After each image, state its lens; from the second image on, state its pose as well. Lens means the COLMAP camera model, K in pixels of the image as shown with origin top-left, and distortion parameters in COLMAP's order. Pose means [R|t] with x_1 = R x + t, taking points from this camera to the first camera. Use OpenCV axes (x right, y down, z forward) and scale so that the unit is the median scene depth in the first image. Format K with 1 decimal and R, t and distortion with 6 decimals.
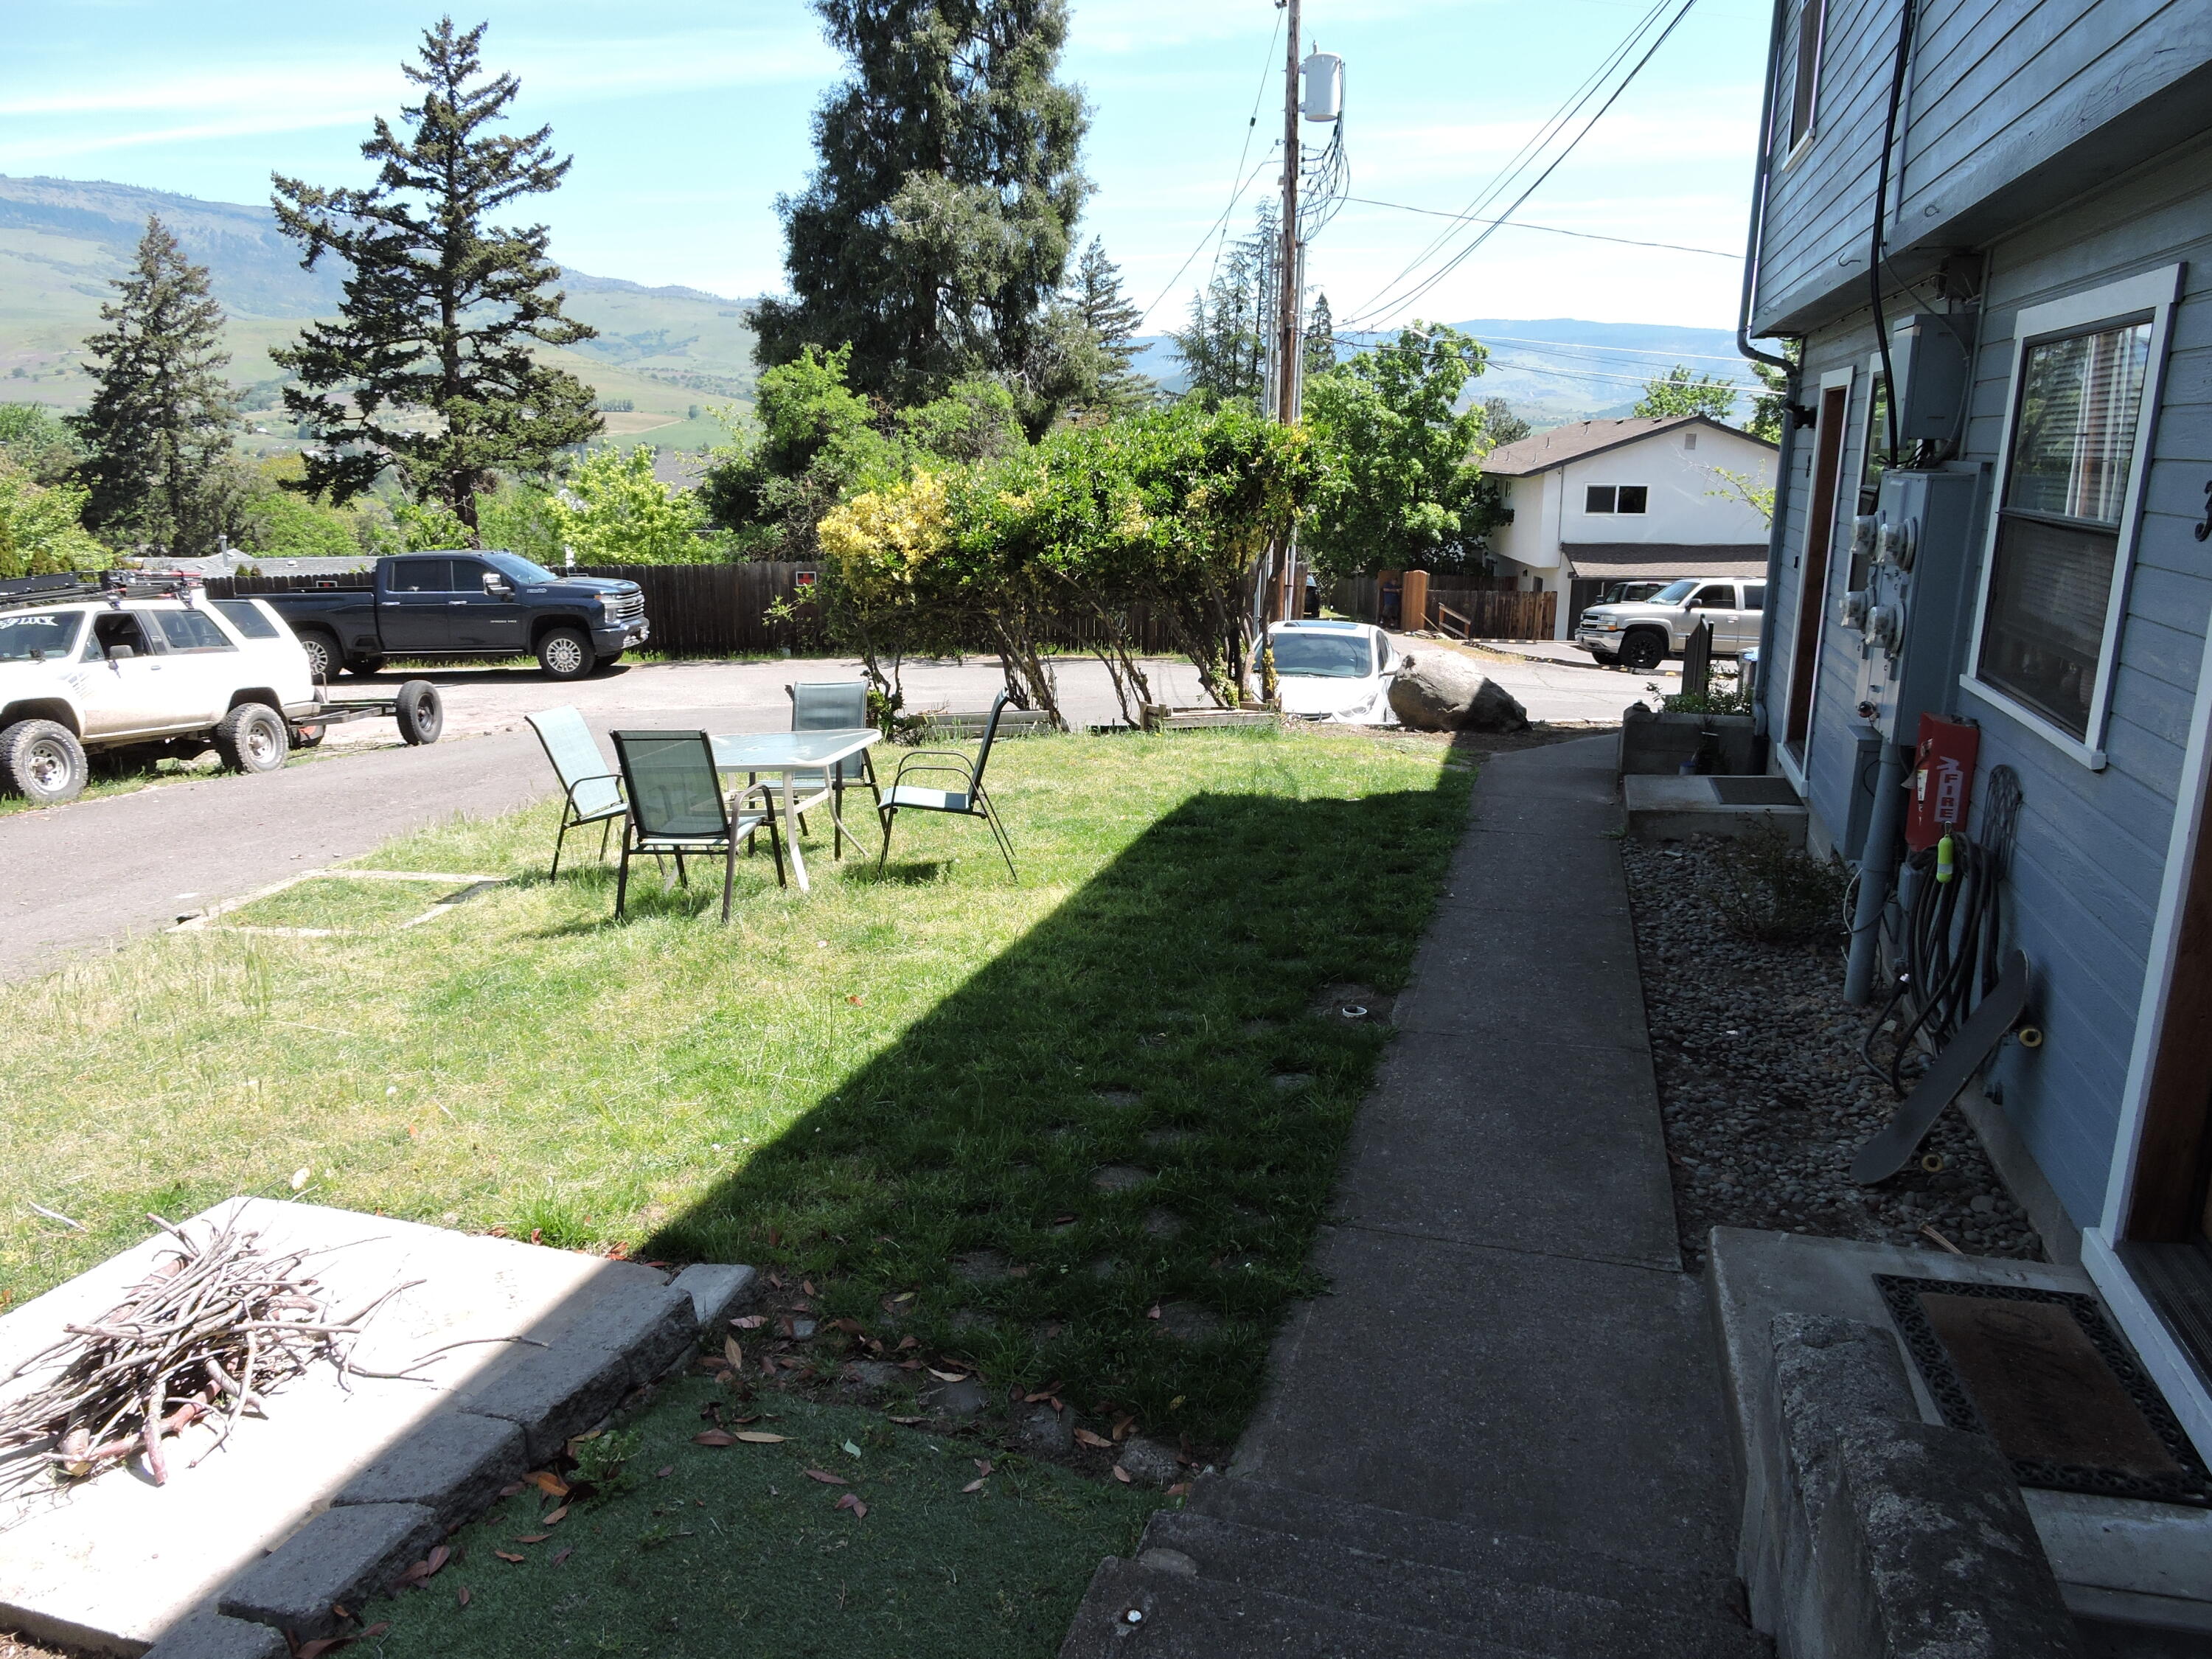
lens RADIAL K [[1575.3, 0, 1111.7], [0, 1575.3, 845.4], [0, 0, 1]] dist [0.000317, -0.003067]
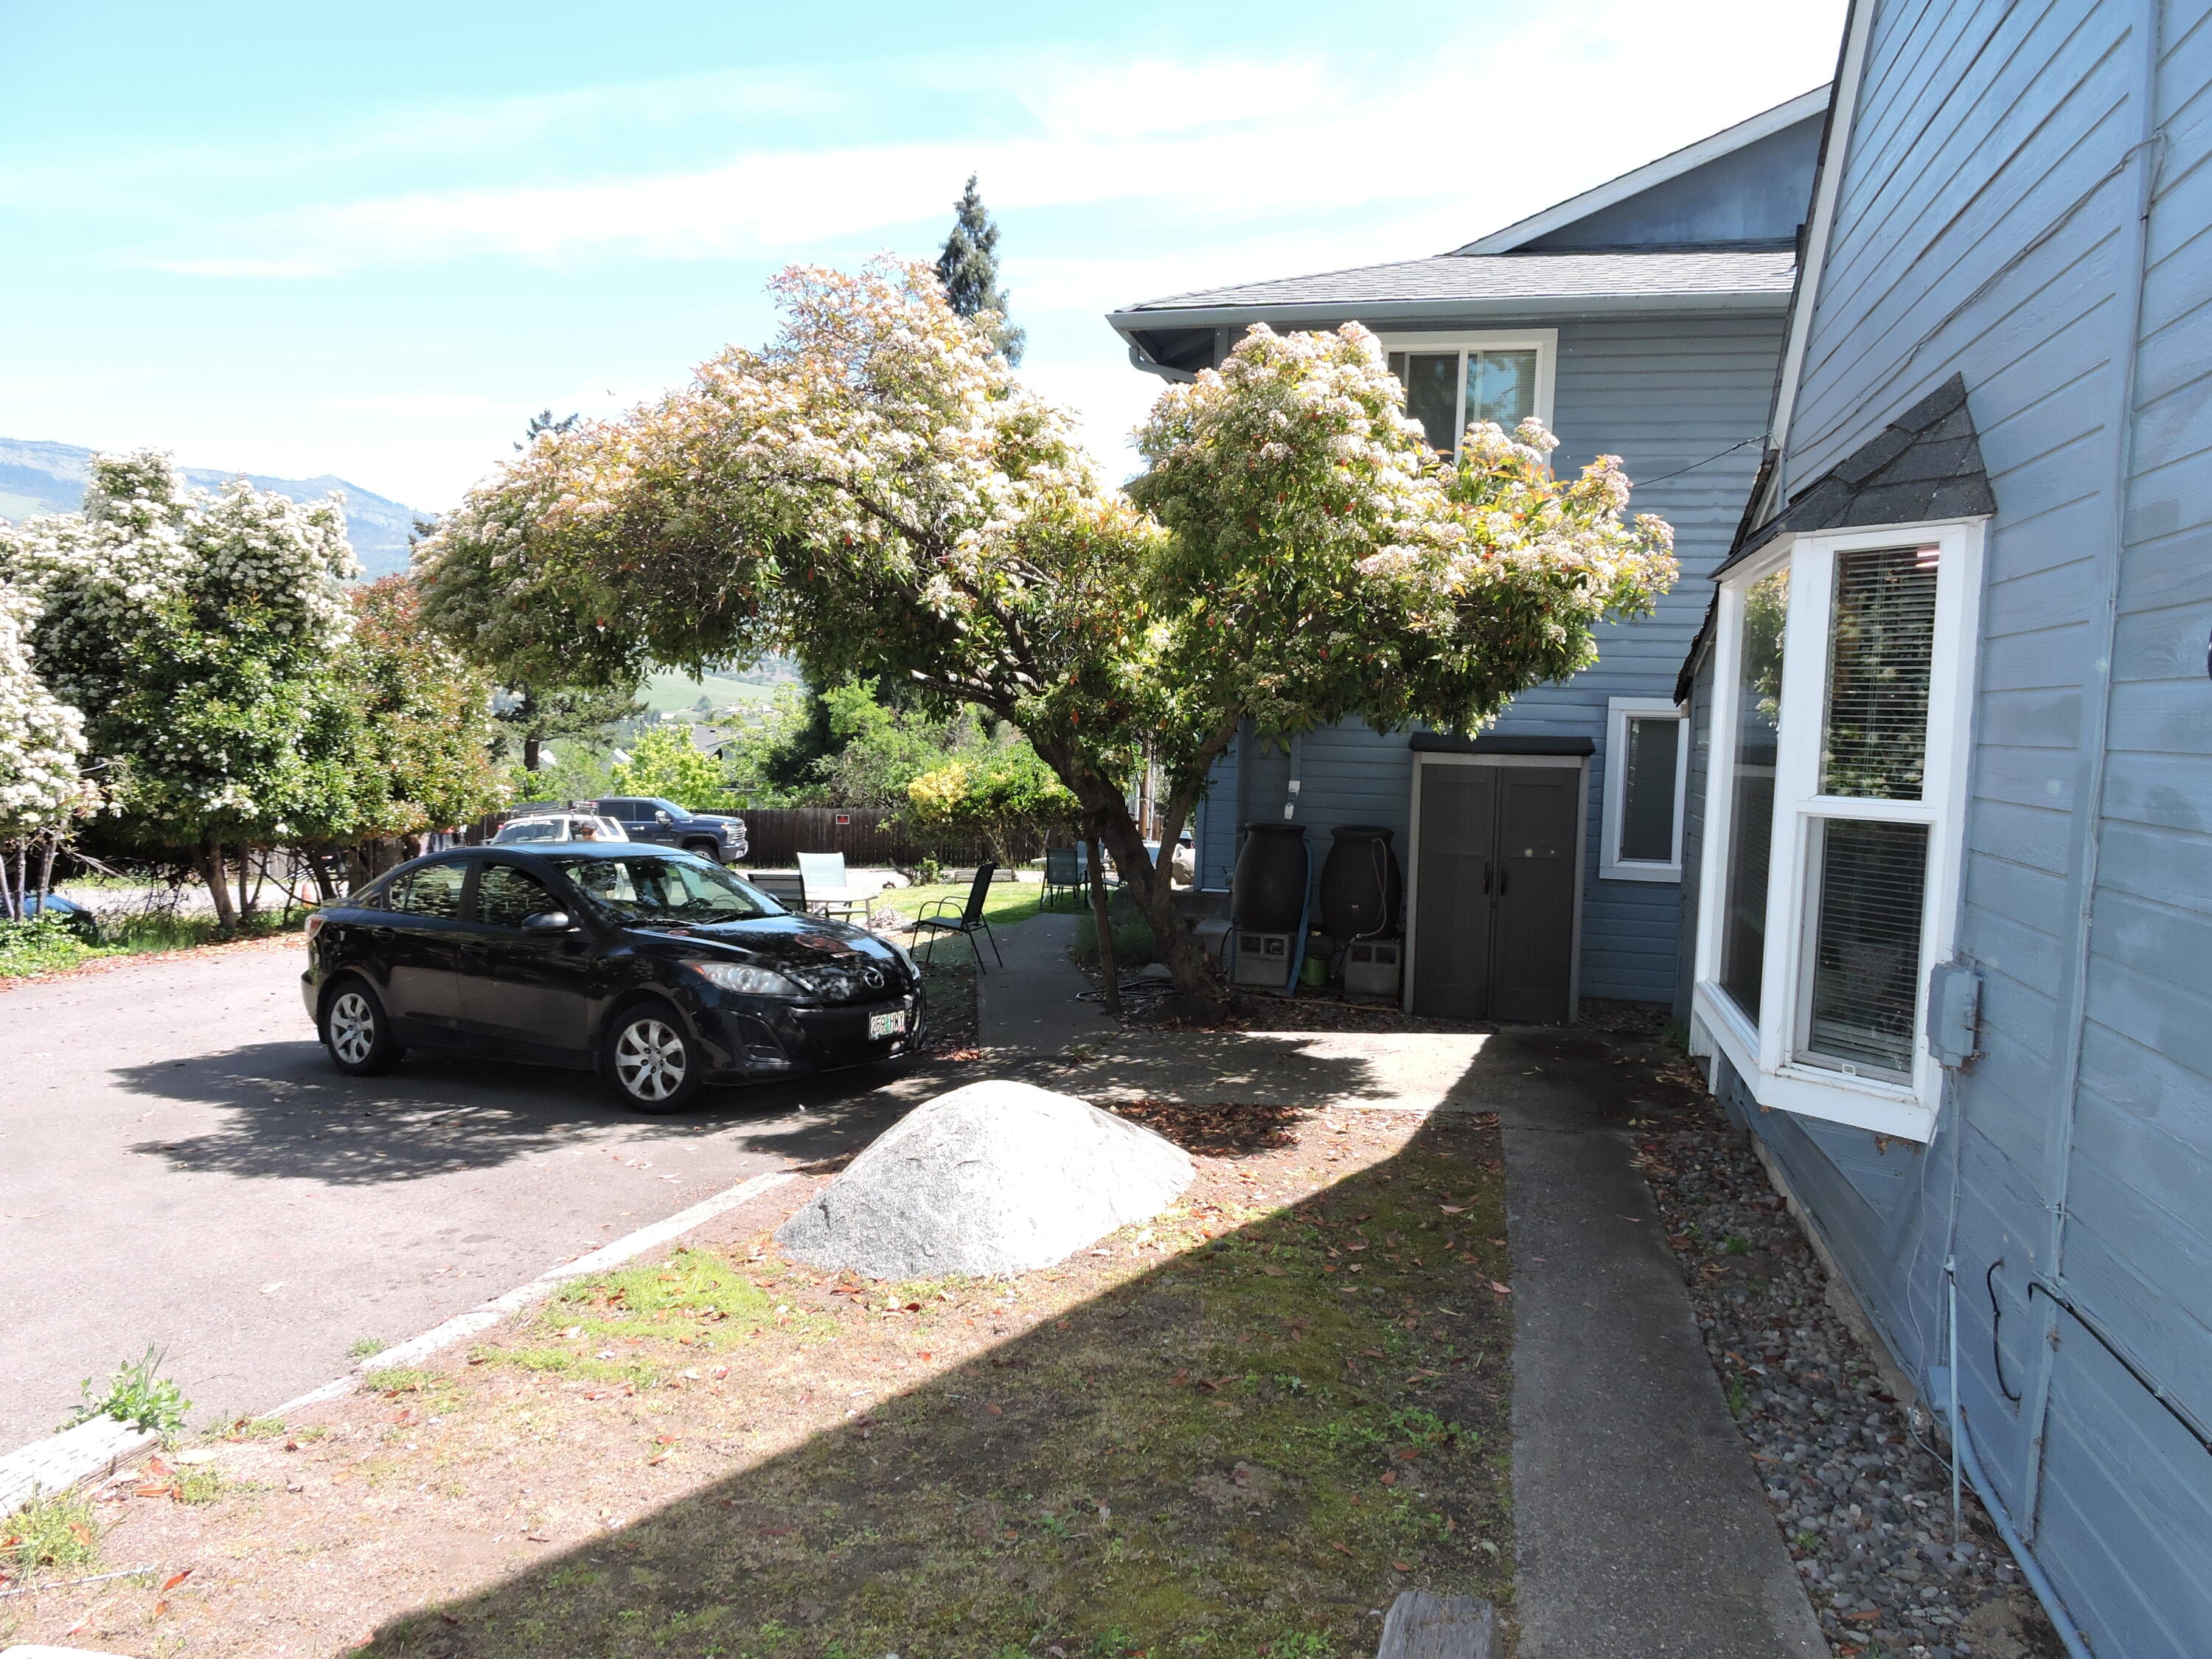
lens RADIAL K [[1575.3, 0, 1096.8], [0, 1575.3, 824.1], [0, 0, 1]] dist [0.000317, -0.003067]
pose [[0.999179, 0.017560, 0.036506, -0.001870], [-0.010730, 0.983700, -0.179497, 0.250898], [-0.039063, 0.178958, 0.983081, -1.209917]]
